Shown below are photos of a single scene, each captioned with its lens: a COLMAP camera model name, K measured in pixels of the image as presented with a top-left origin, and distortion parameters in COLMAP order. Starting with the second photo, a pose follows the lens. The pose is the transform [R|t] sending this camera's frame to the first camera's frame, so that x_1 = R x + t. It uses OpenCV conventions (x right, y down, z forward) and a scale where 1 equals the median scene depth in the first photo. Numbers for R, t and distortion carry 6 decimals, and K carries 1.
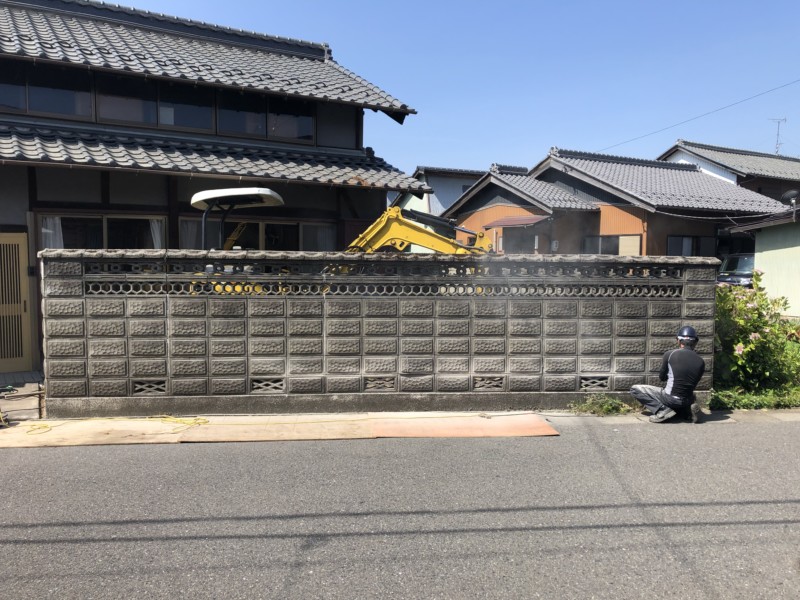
lens RADIAL K [[669.7, 0, 388.9], [0, 669.7, 295.7], [0, 0, 1]] dist [0.019706, 0.001247]
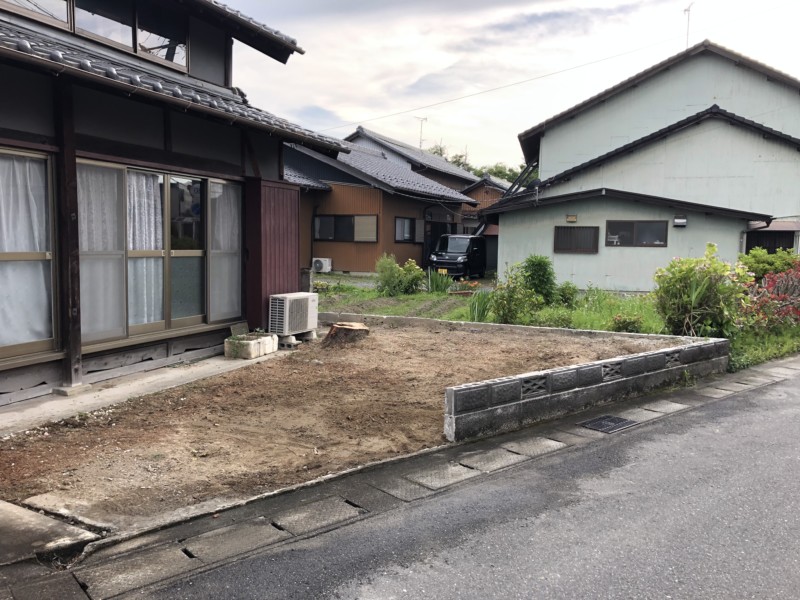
lens RADIAL K [[669.7, 0, 402.2], [0, 669.7, 297.3], [0, 0, 1]] dist [0.019706, 0.001247]
pose [[0.811976, -0.043045, 0.582102, -0.346840], [0.027145, 0.998983, 0.036007, -0.002777], [-0.583060, -0.013436, 0.812318, 0.264516]]
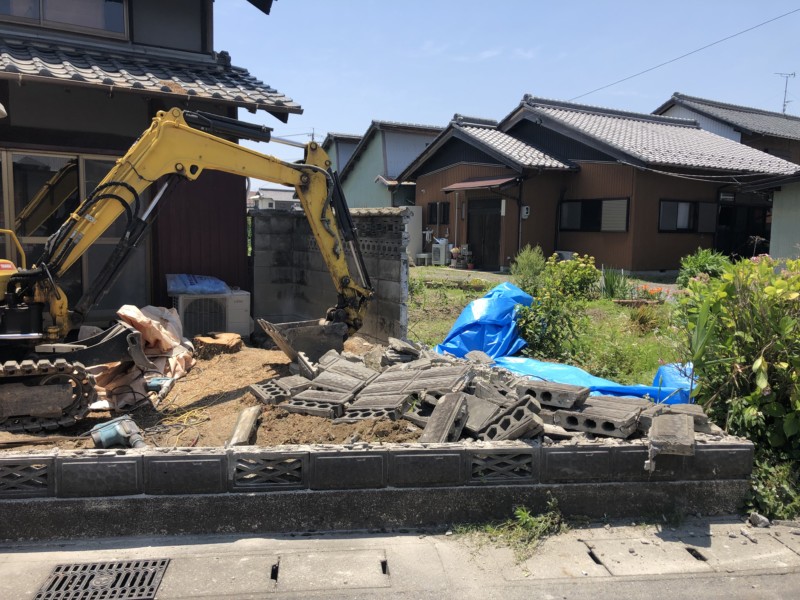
lens RADIAL K [[669.7, 0, 394.3], [0, 669.7, 295.7], [0, 0, 1]] dist [0.019706, 0.001247]
pose [[0.999802, 0.003827, 0.019516, 0.133033], [-0.004565, 0.999270, 0.037920, -0.003556], [-0.019357, -0.038002, 0.999090, 0.325370]]
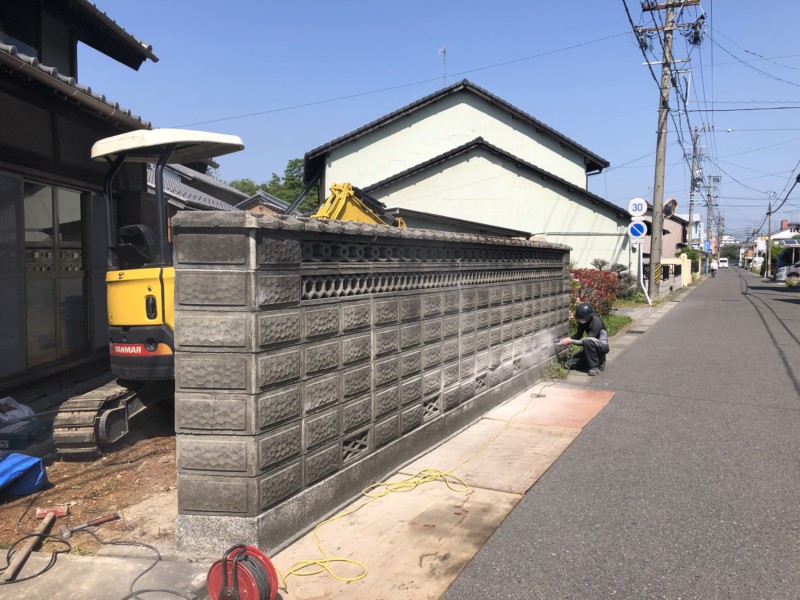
lens RADIAL K [[669.7, 0, 403.1], [0, 669.7, 297.8], [0, 0, 1]] dist [0.019706, 0.001247]
pose [[0.515673, -0.056291, 0.854934, -0.486656], [0.057929, 0.997847, 0.030760, -0.008718], [-0.854825, 0.033664, 0.517824, 0.367469]]
